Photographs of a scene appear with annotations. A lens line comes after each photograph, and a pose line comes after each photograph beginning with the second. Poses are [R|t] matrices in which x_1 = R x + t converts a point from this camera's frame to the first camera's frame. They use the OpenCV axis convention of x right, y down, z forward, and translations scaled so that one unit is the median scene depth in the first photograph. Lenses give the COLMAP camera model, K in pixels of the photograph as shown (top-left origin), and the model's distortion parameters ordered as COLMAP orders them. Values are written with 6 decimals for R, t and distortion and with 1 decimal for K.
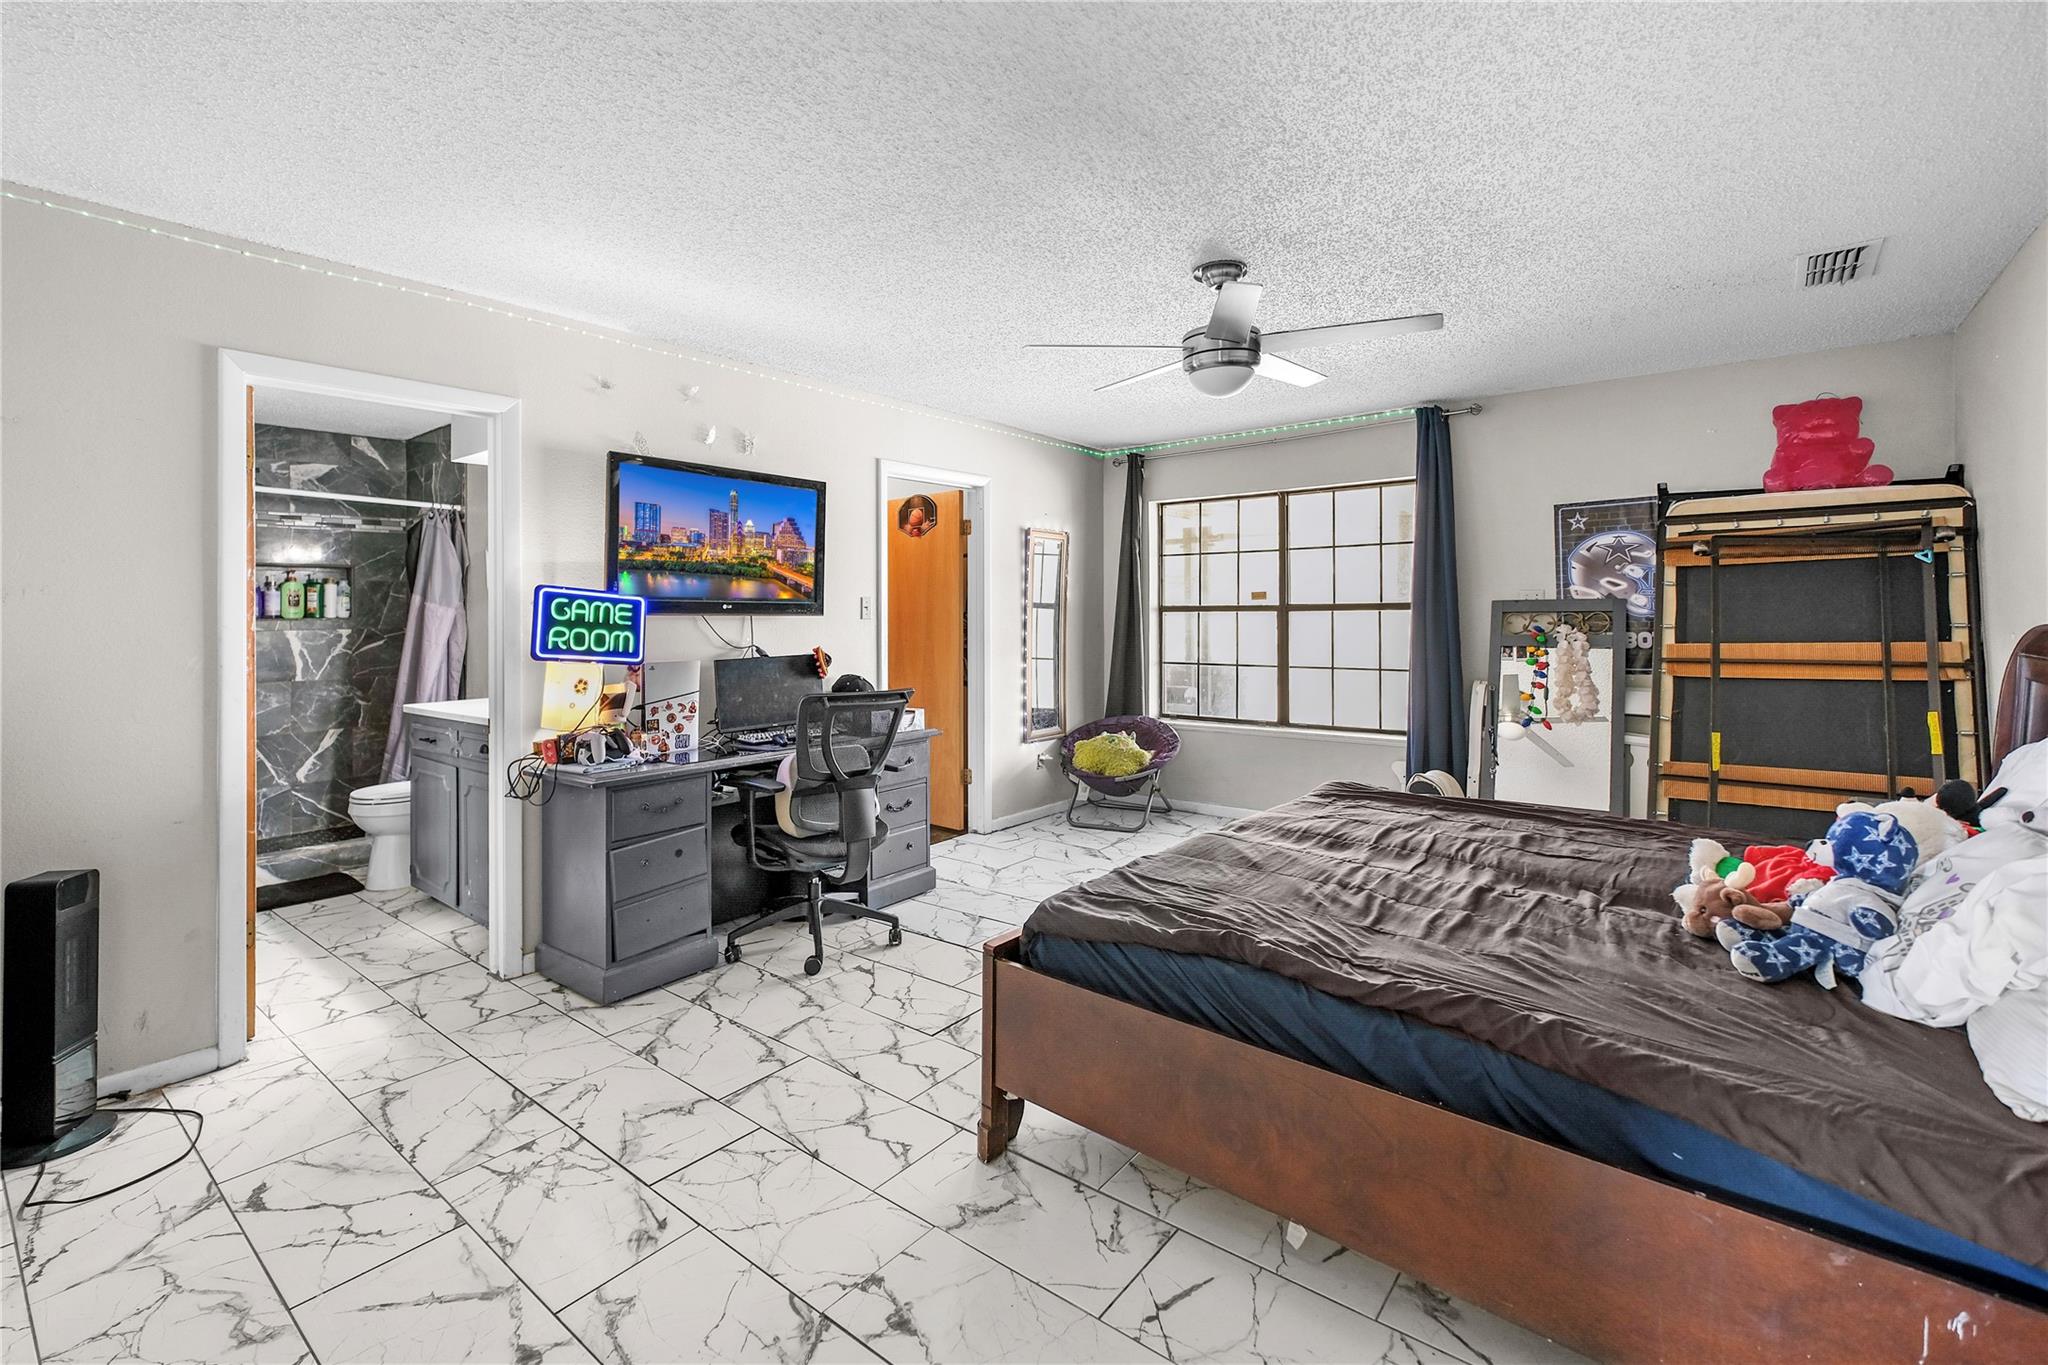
lens RADIAL K [[885.1, 0, 1017.8], [0, 885.1, 606.6], [0, 0, 1]] dist [-0.007328, 0.001030]
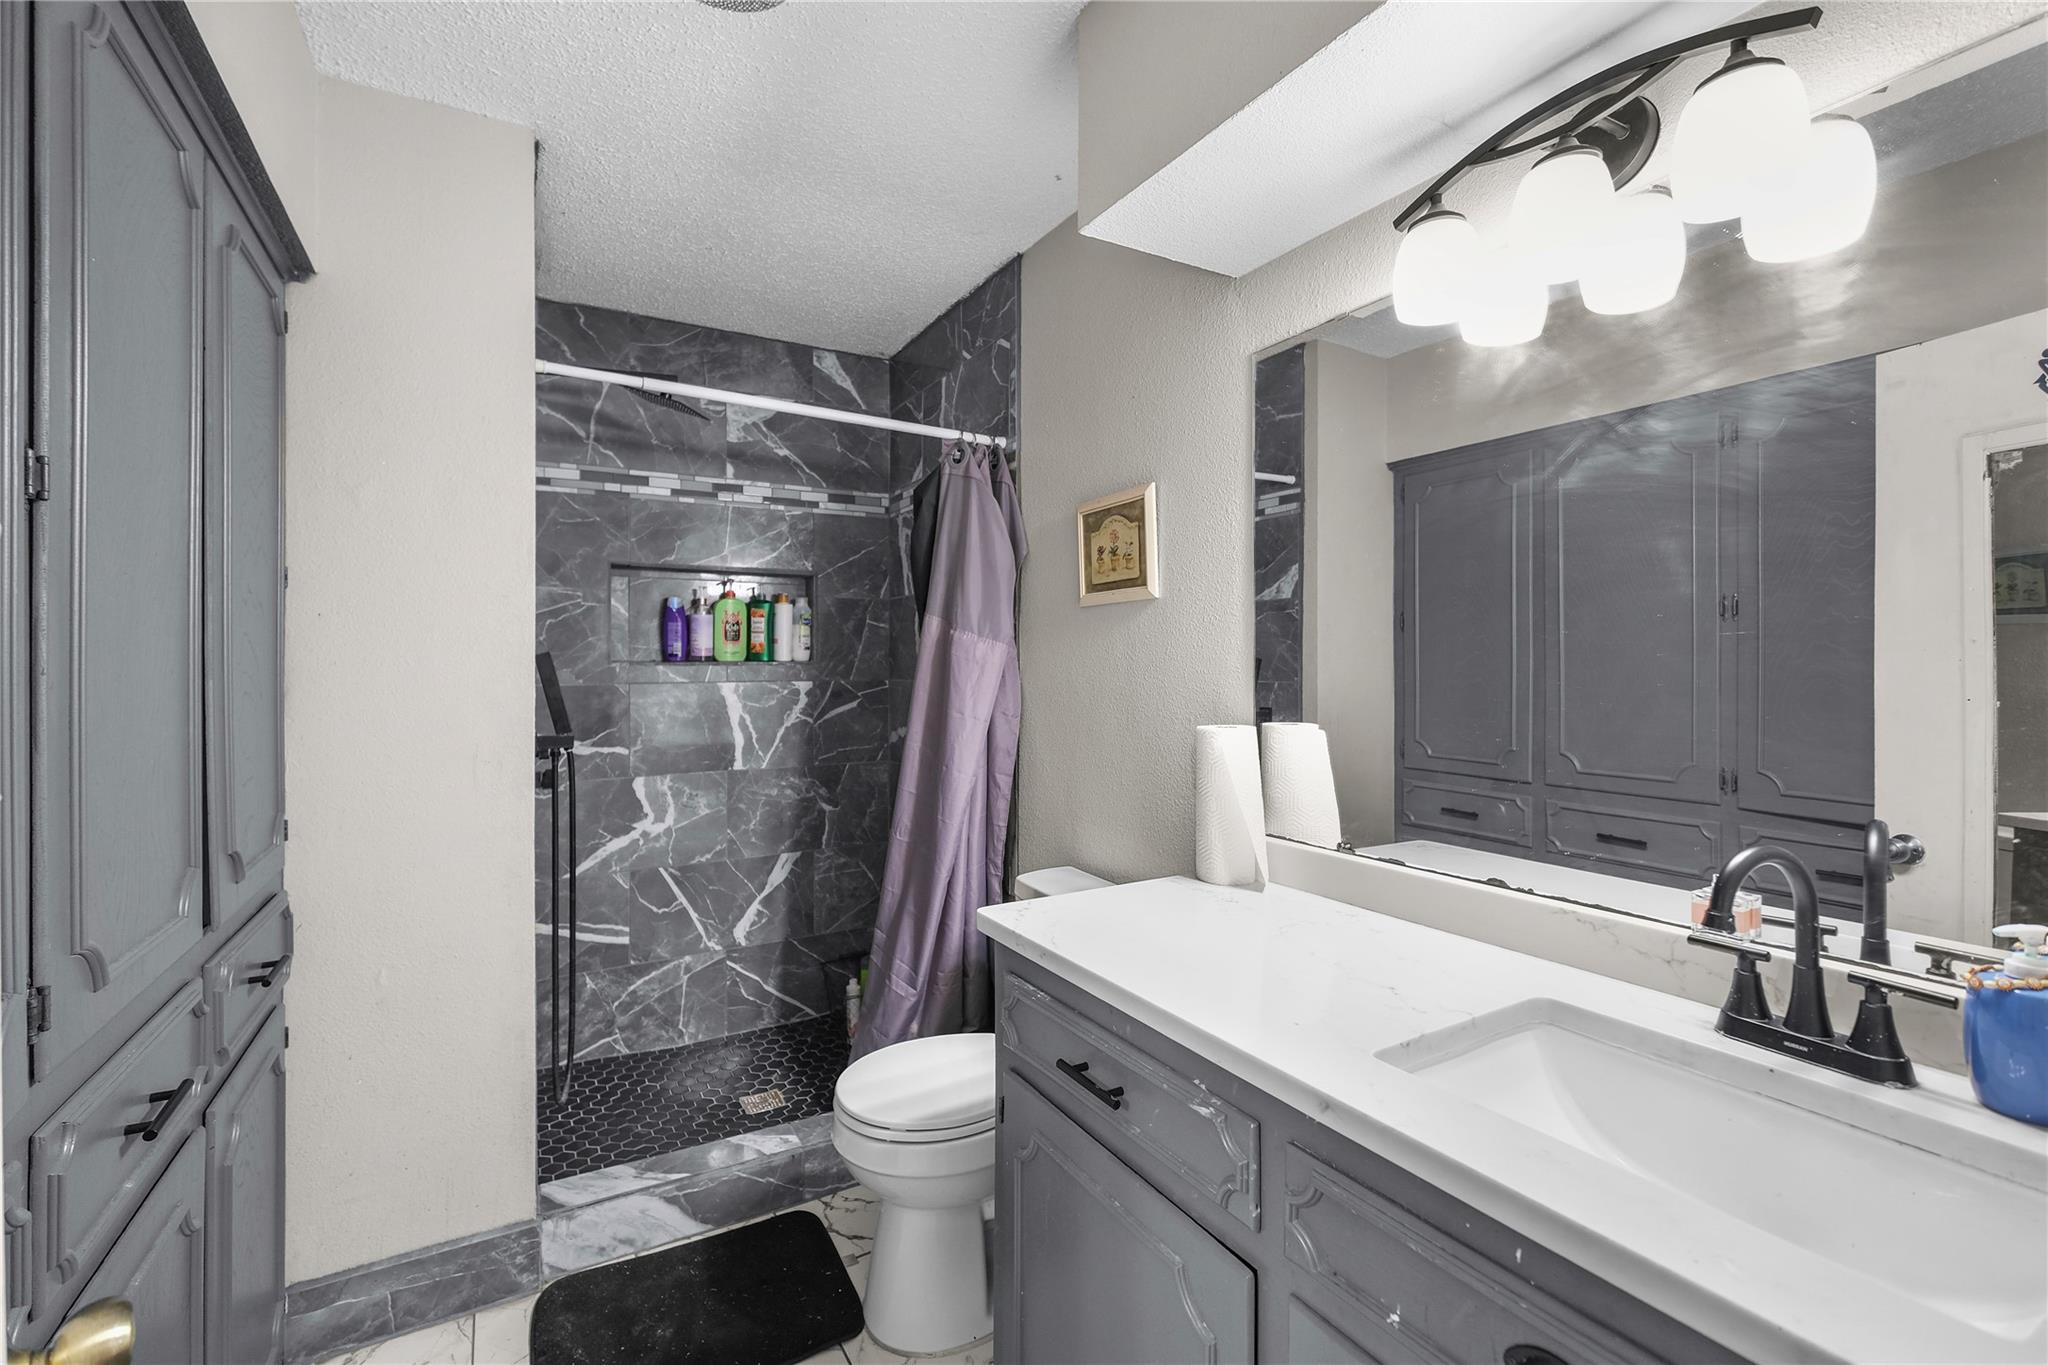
lens RADIAL K [[885.1, 0, 1031.0], [0, 885.1, 663.2], [0, 0, 1]] dist [-0.007328, 0.001030]
pose [[0.932727, 0.009318, -0.360462, -0.423774], [-0.006505, 0.999938, 0.009016, 0.007729], [0.360524, -0.006065, 0.932730, 0.523089]]
